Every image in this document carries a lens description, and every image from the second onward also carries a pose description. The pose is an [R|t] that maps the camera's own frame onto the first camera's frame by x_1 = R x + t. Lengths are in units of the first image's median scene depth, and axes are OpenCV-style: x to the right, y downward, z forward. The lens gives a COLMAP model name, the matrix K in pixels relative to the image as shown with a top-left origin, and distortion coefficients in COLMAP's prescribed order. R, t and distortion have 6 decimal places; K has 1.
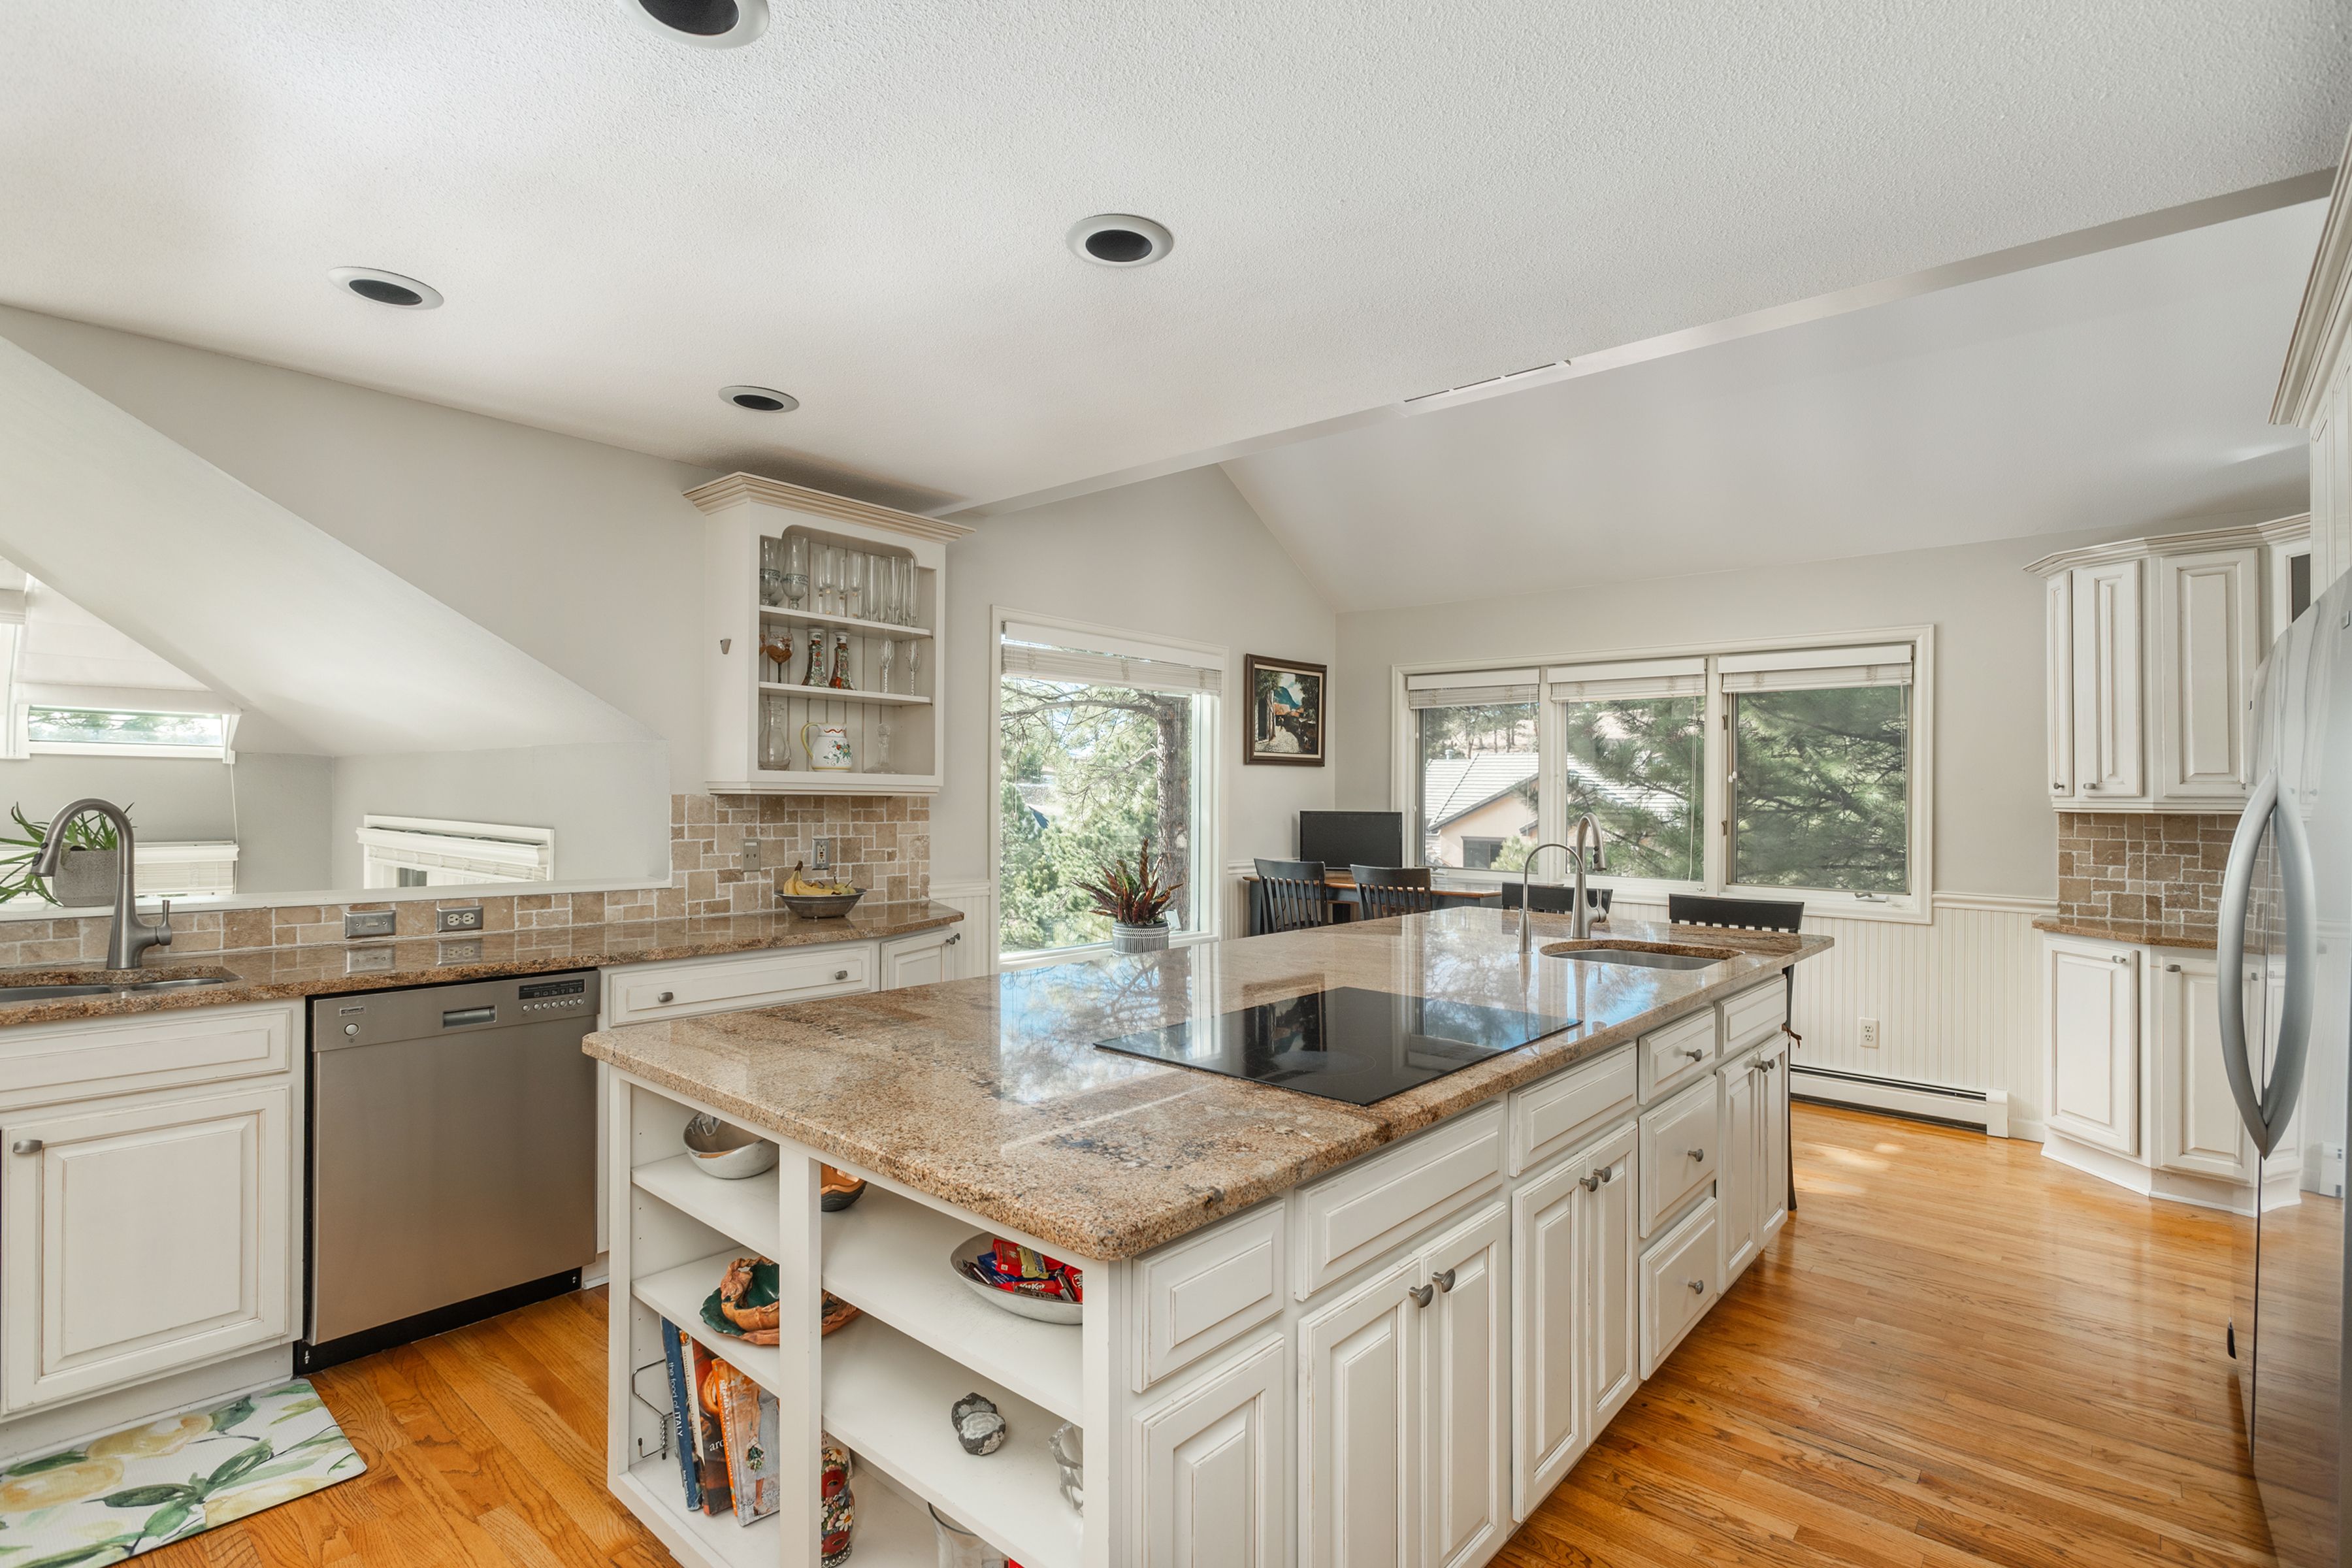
lens RADIAL K [[1109.2, 0, 1182.7], [0, 1109.2, 781.8], [0, 0, 1]] dist [0.001606, 0.001985]
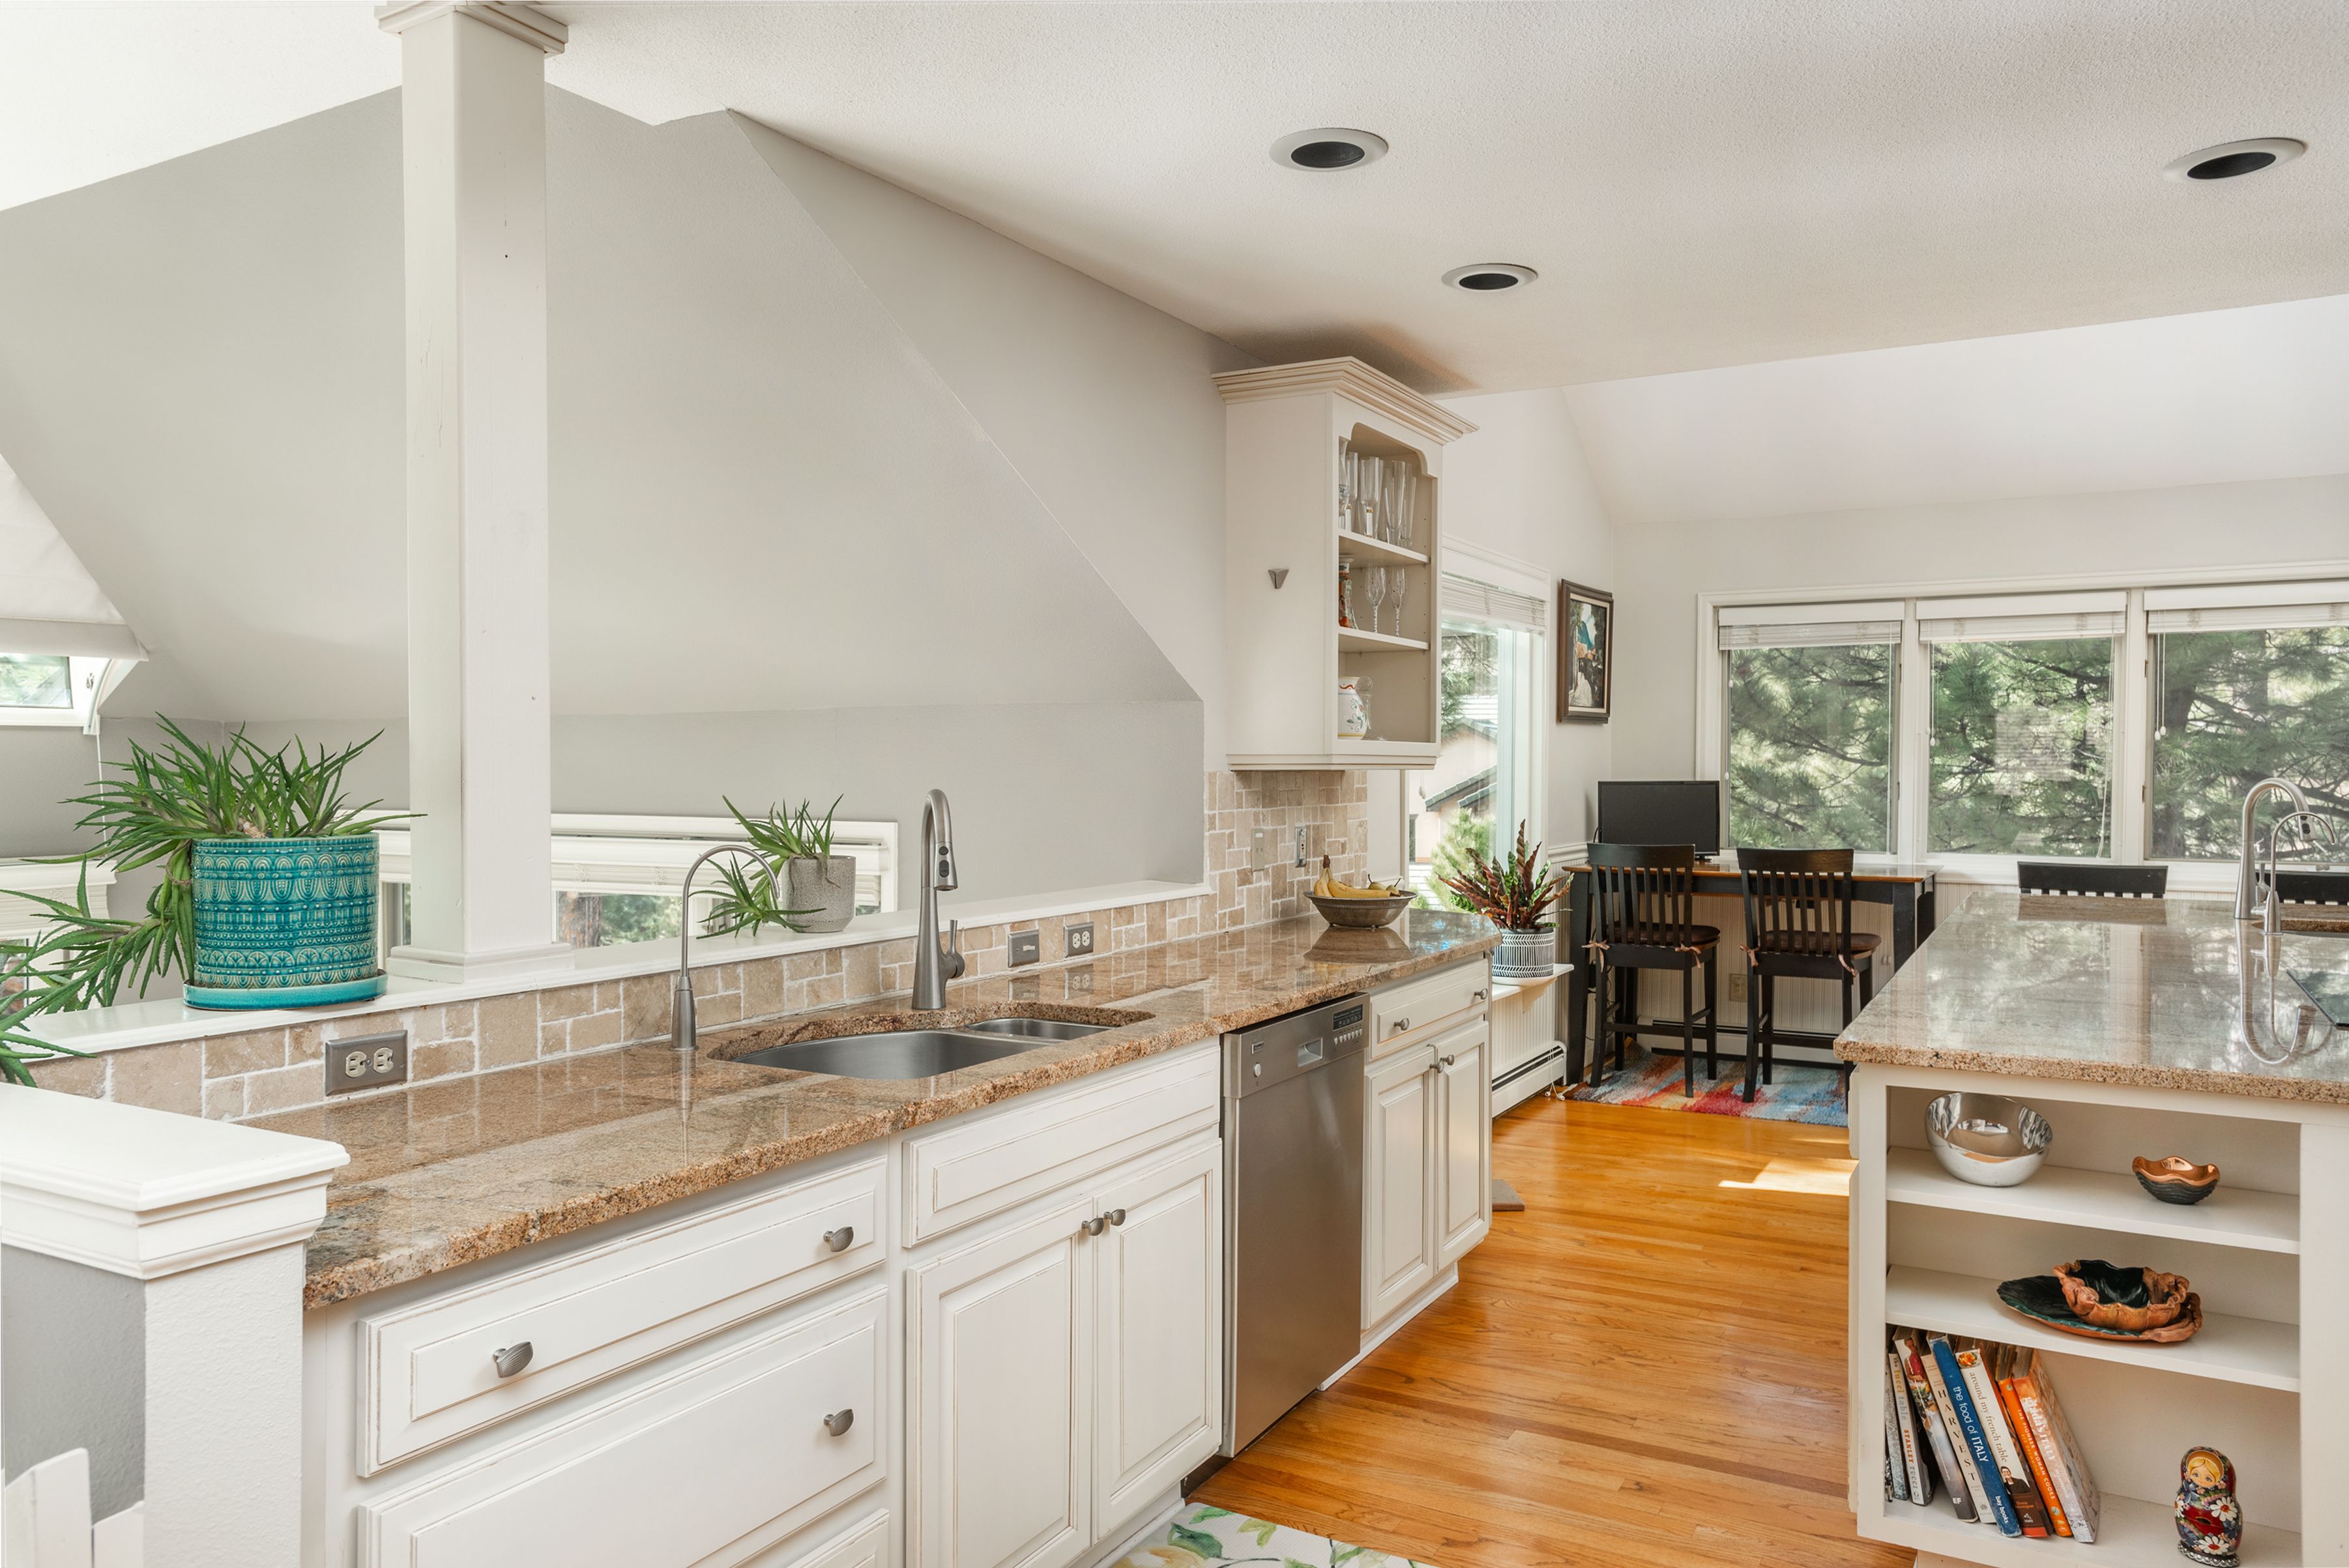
lens RADIAL K [[1616.0, 0, 1198.3], [0, 1616.0, 791.5], [0, 0, 1]] dist [0.005092, 0.012898]
pose [[0.979331, -0.016321, 0.201603, -0.562066], [0.009765, 0.999392, 0.033470, -0.010354], [-0.202027, -0.030810, 0.978895, -0.074939]]
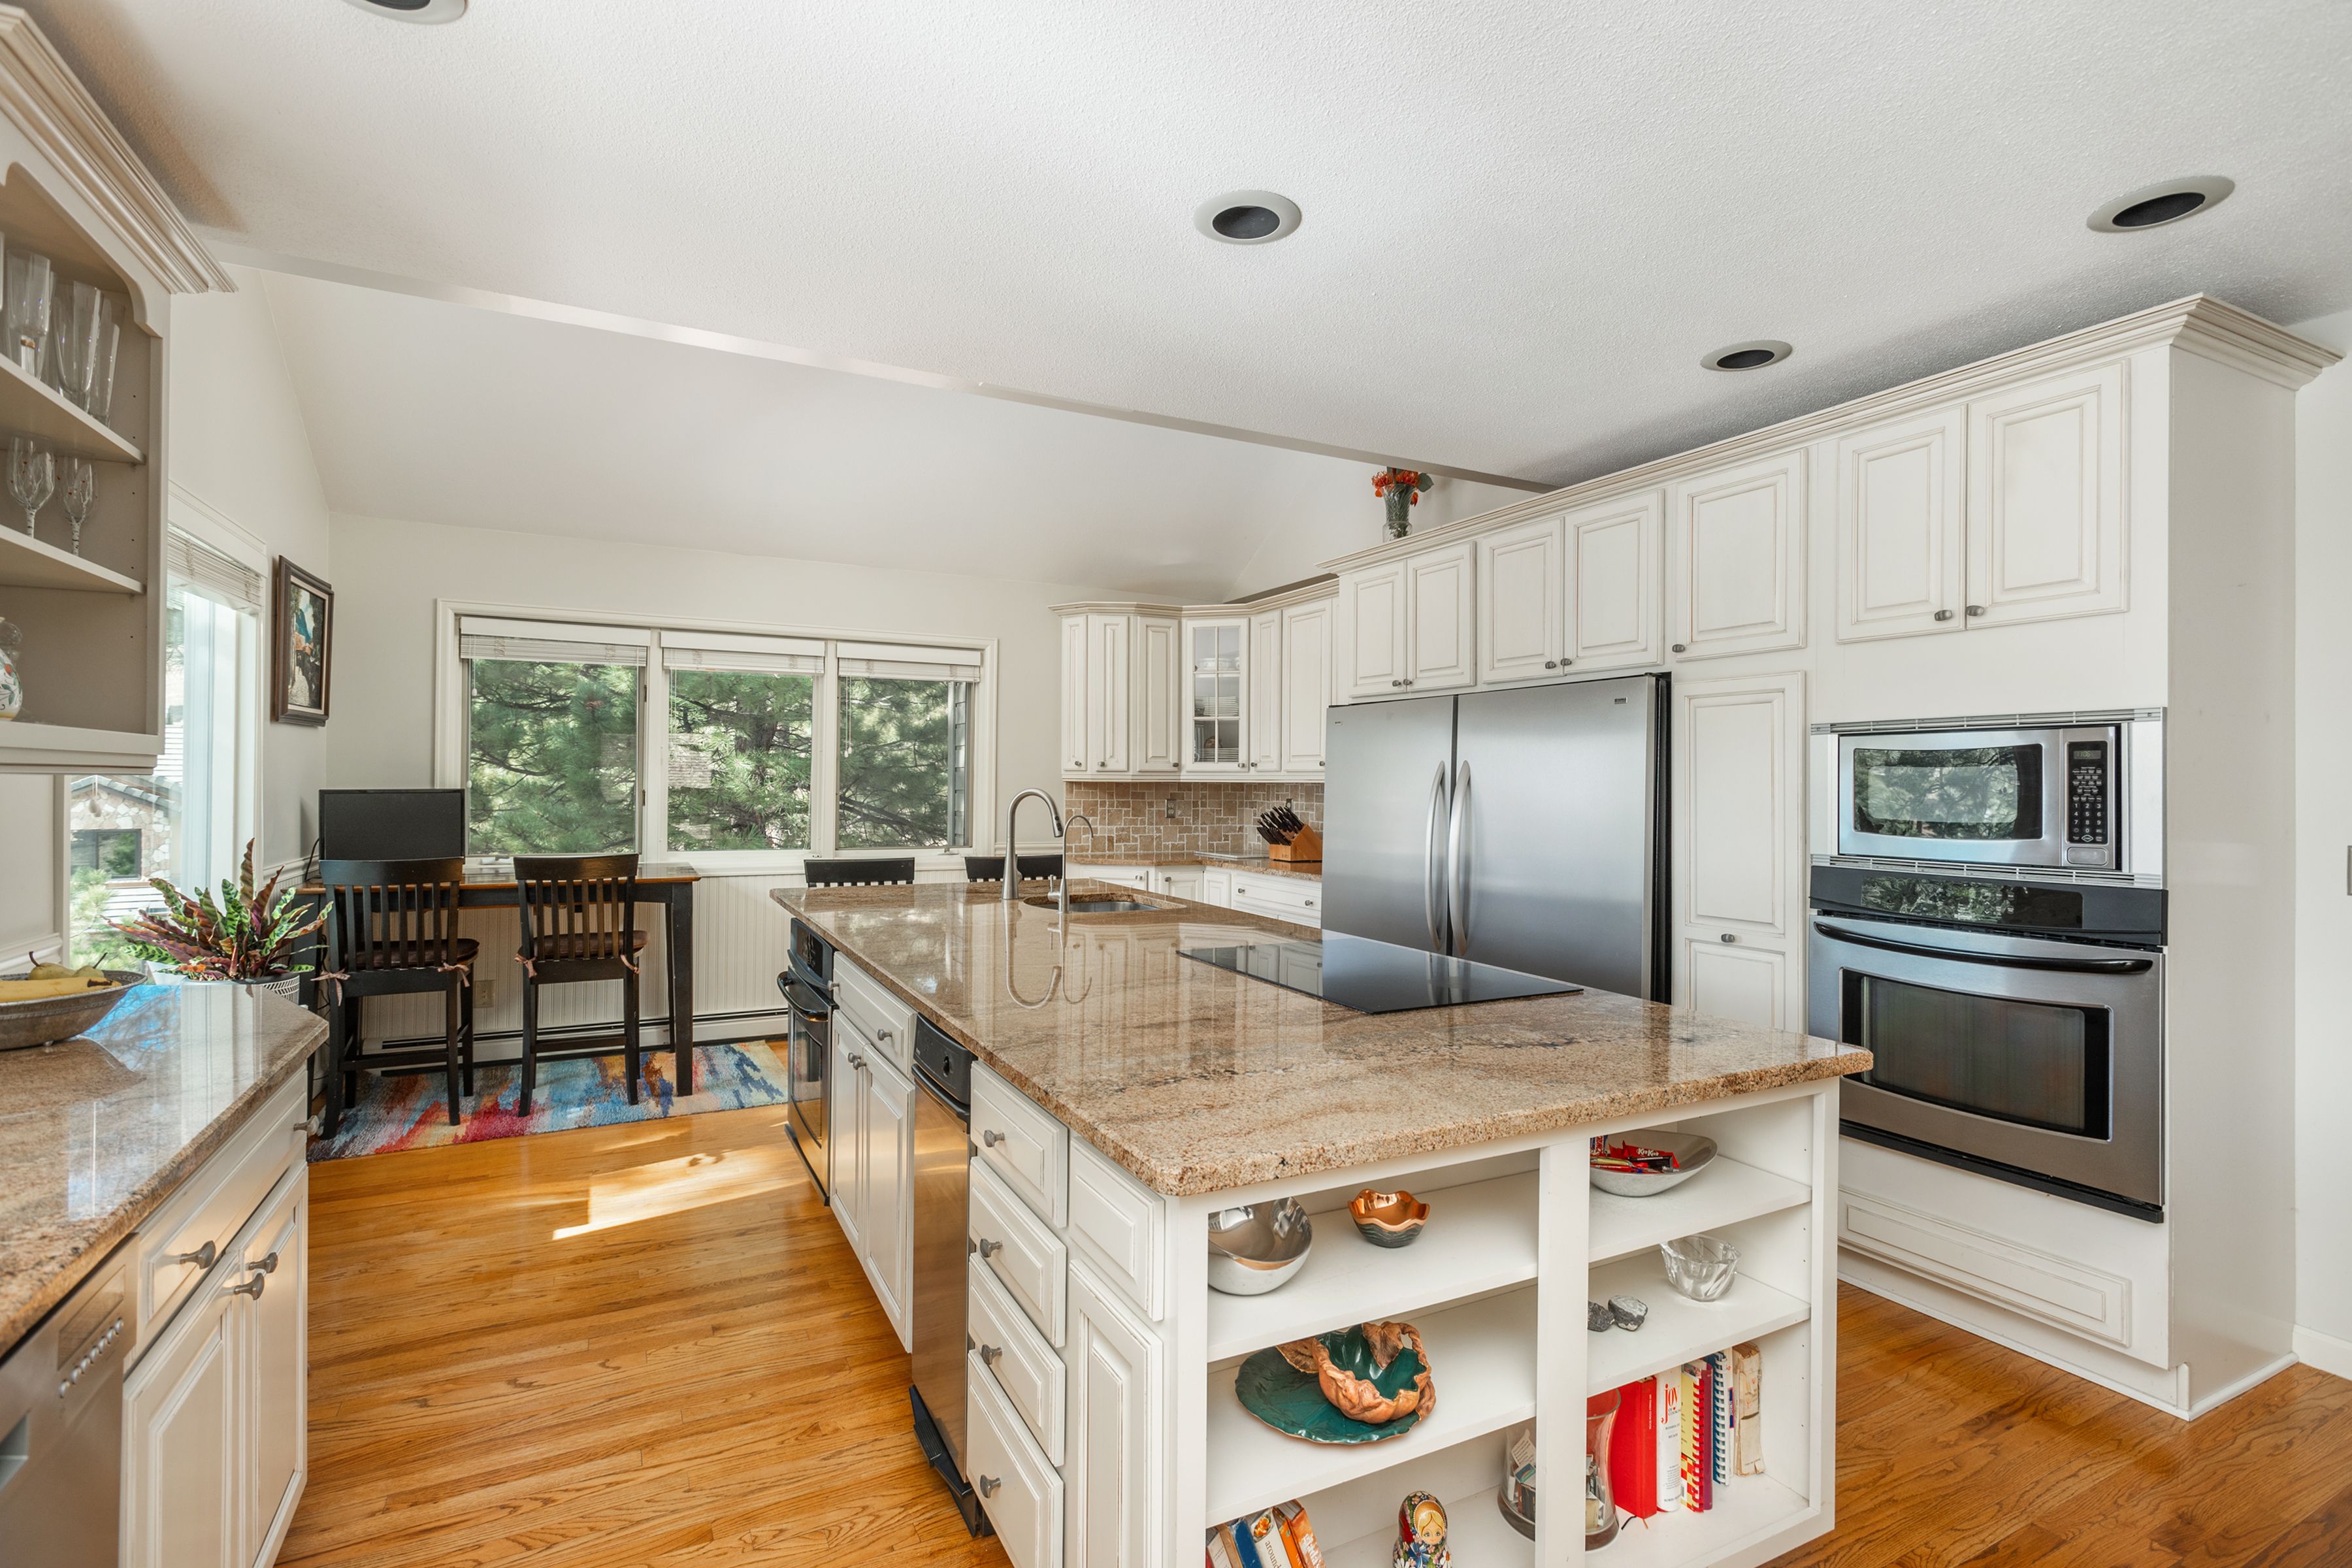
lens RADIAL K [[1109.2, 0, 1187.8], [0, 1109.2, 779.7], [0, 0, 1]] dist [0.001606, 0.001985]
pose [[0.375624, -0.009851, 0.926720, -0.479195], [-0.016855, 0.999706, 0.017458, -0.002241], [-0.926619, -0.022178, 0.375348, 0.321498]]
